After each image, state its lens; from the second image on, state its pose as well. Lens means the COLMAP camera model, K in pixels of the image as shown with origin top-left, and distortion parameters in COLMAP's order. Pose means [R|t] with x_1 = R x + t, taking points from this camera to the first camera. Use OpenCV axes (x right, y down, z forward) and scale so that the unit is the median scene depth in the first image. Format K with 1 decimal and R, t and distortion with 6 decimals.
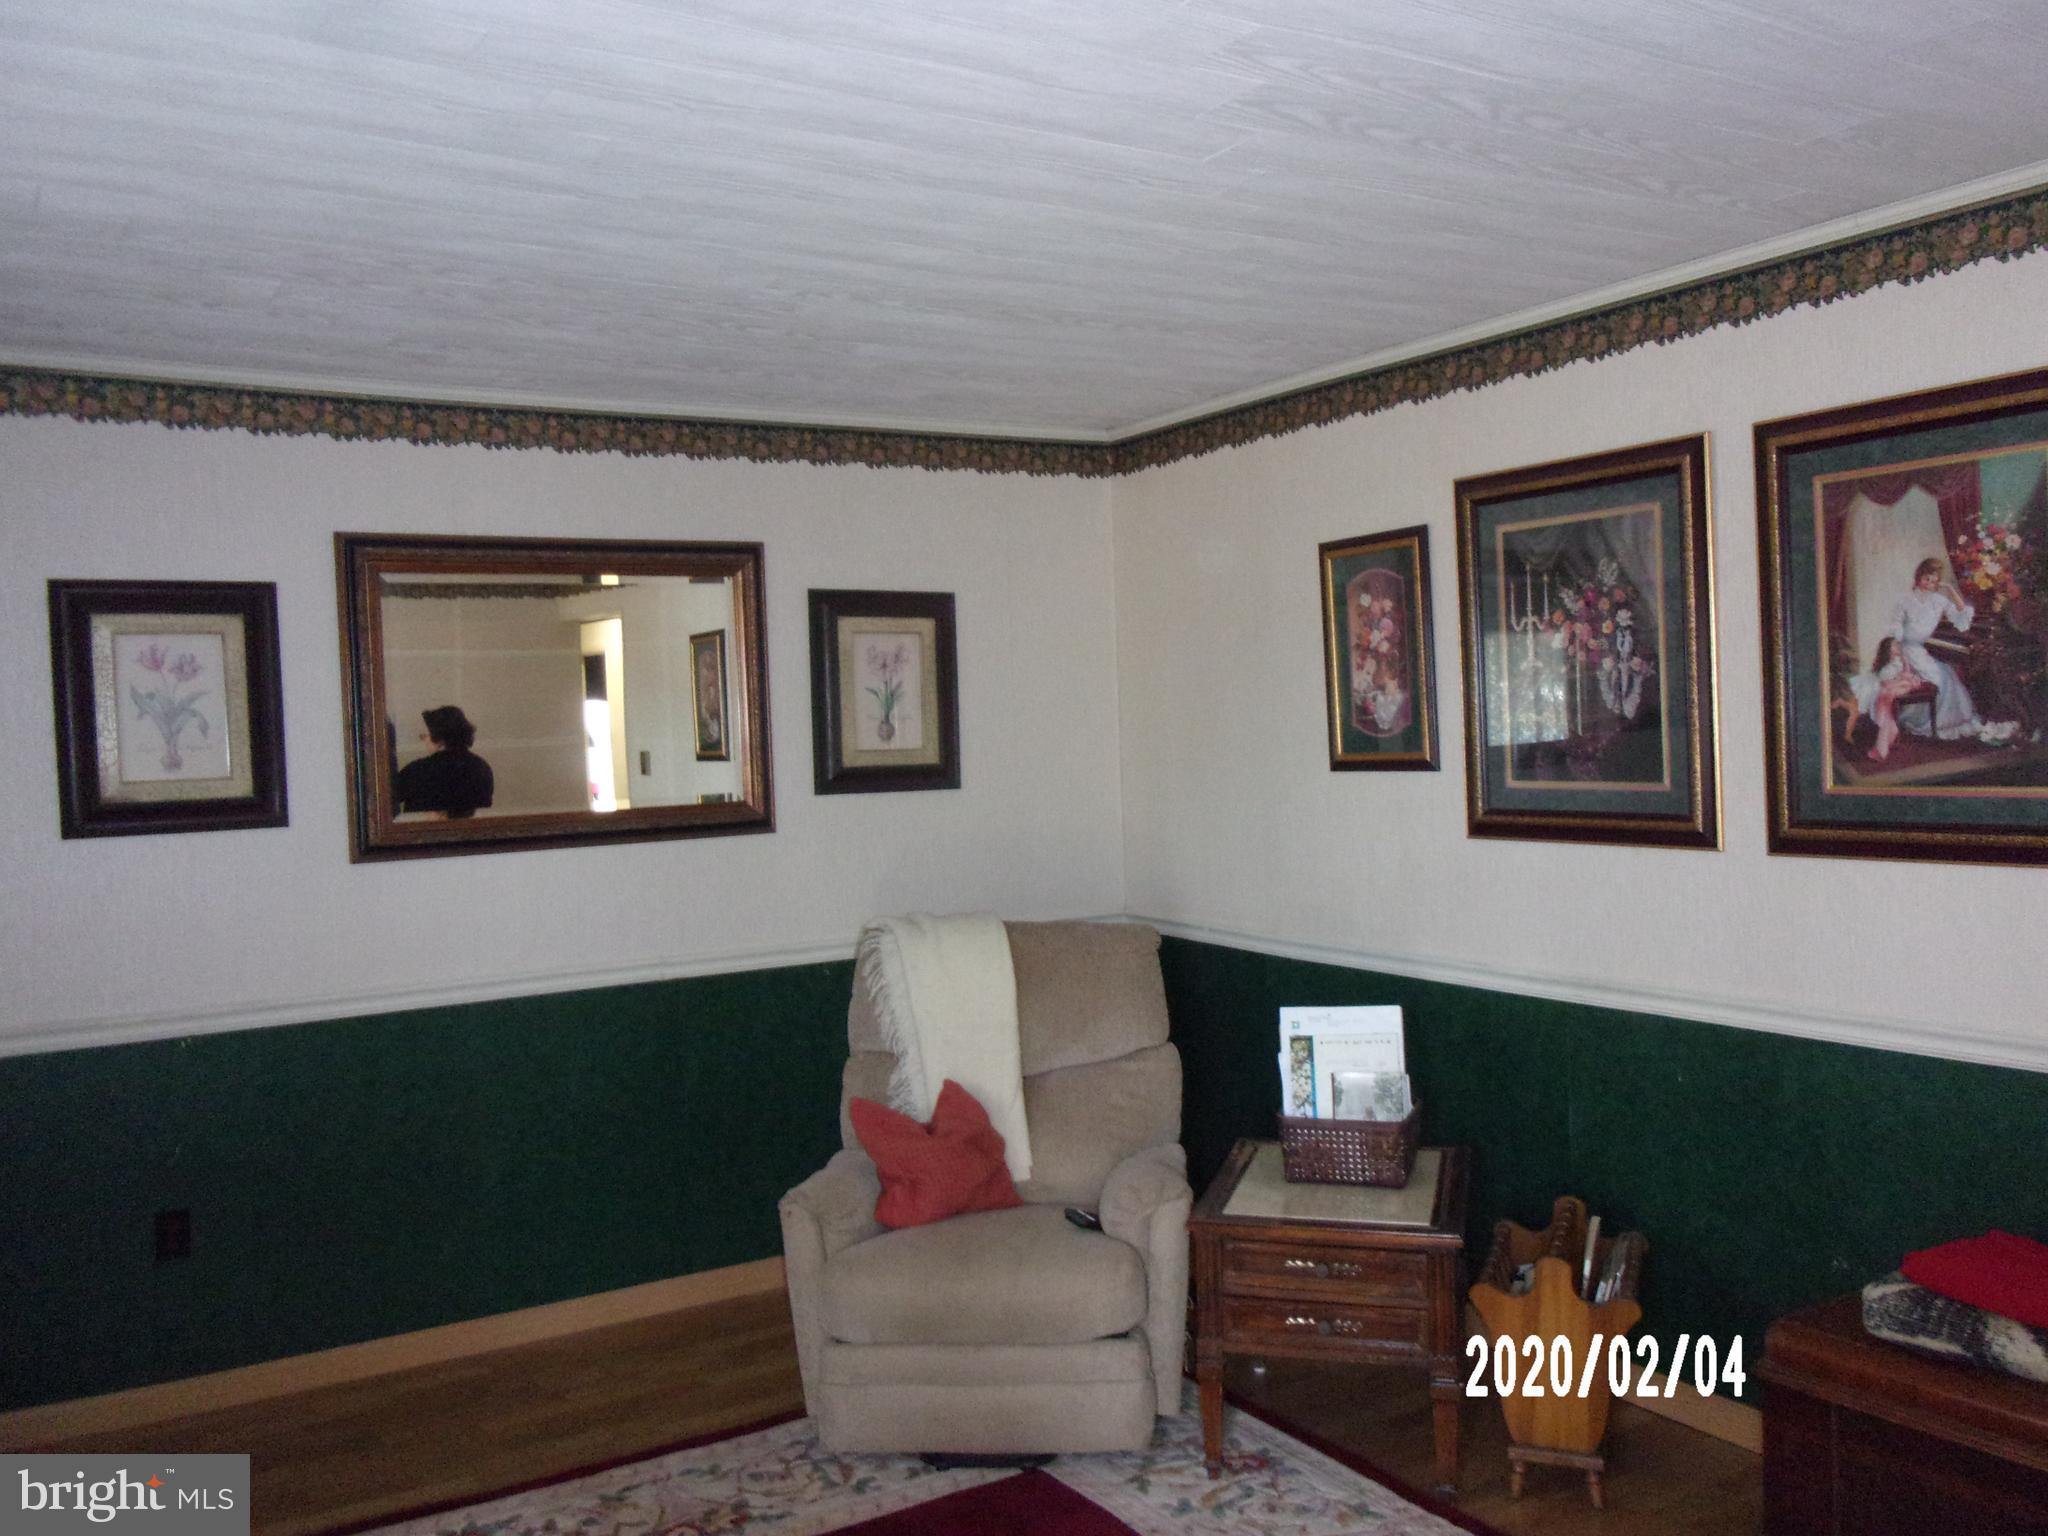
lens RADIAL K [[1740.1, 0, 1023.8], [0, 1740.1, 757.3], [0, 0, 1]] dist [0.005706, 0.001160]
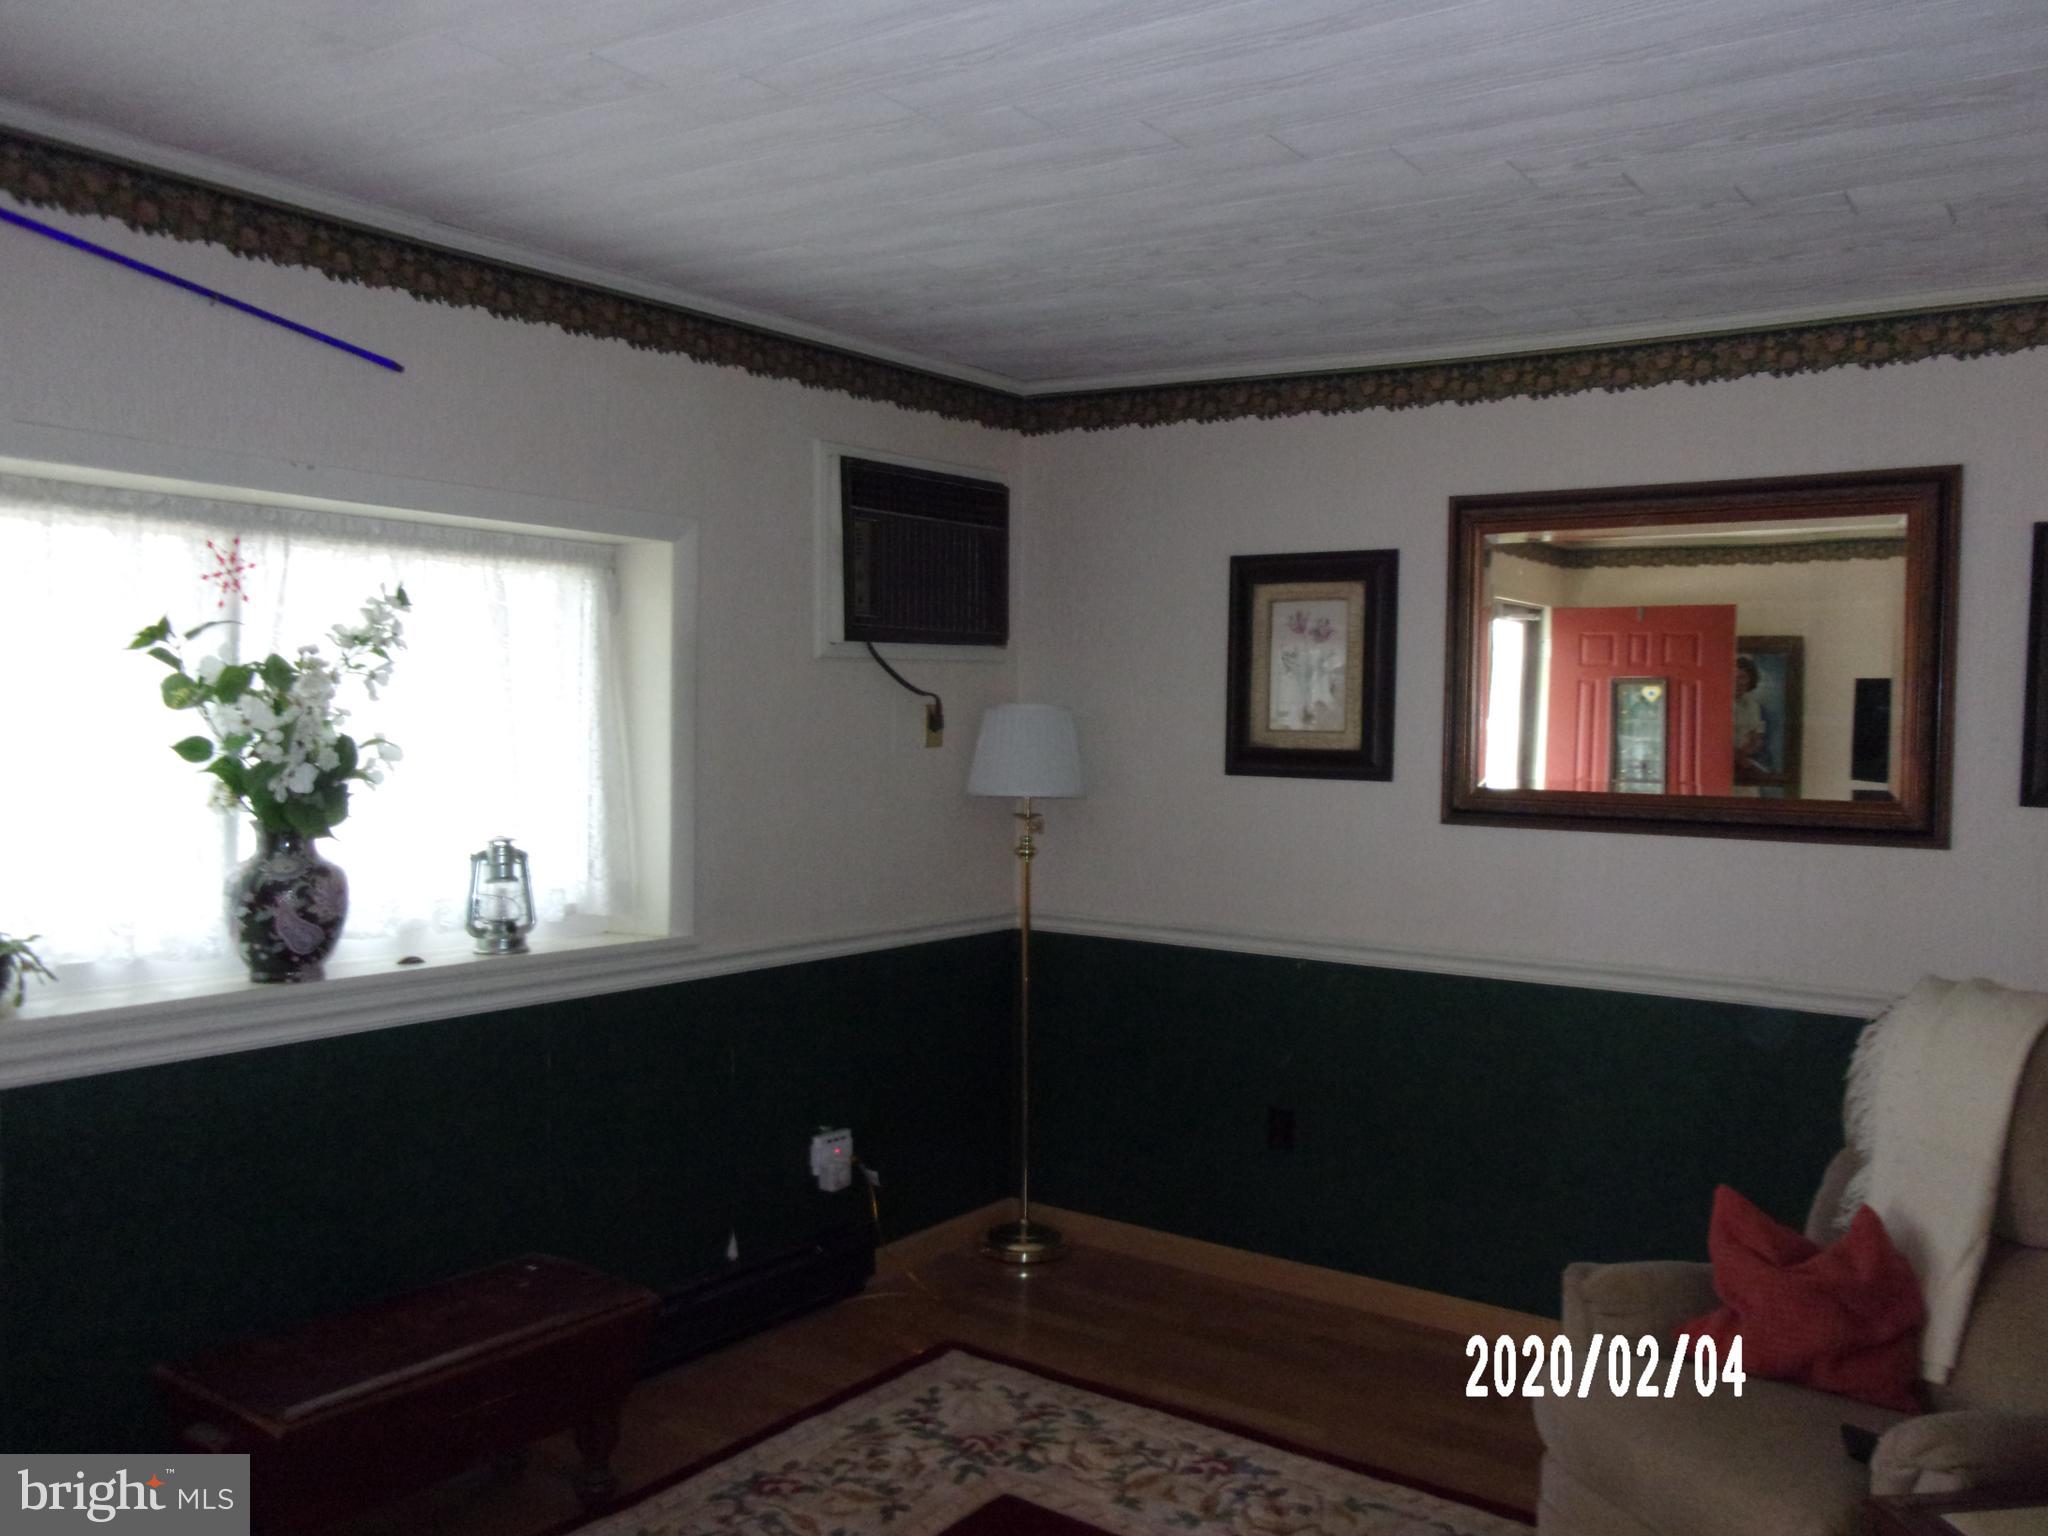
lens RADIAL K [[1709.1, 0, 1024.0], [0, 1709.1, 768.0], [0, 0, 1]] dist [0.009458, -0.000438]
pose [[0.396463, 0.074753, -0.915002, 0.455092], [-0.049114, 0.996979, 0.060170, -0.020446], [0.916736, 0.021084, 0.398937, 0.398709]]
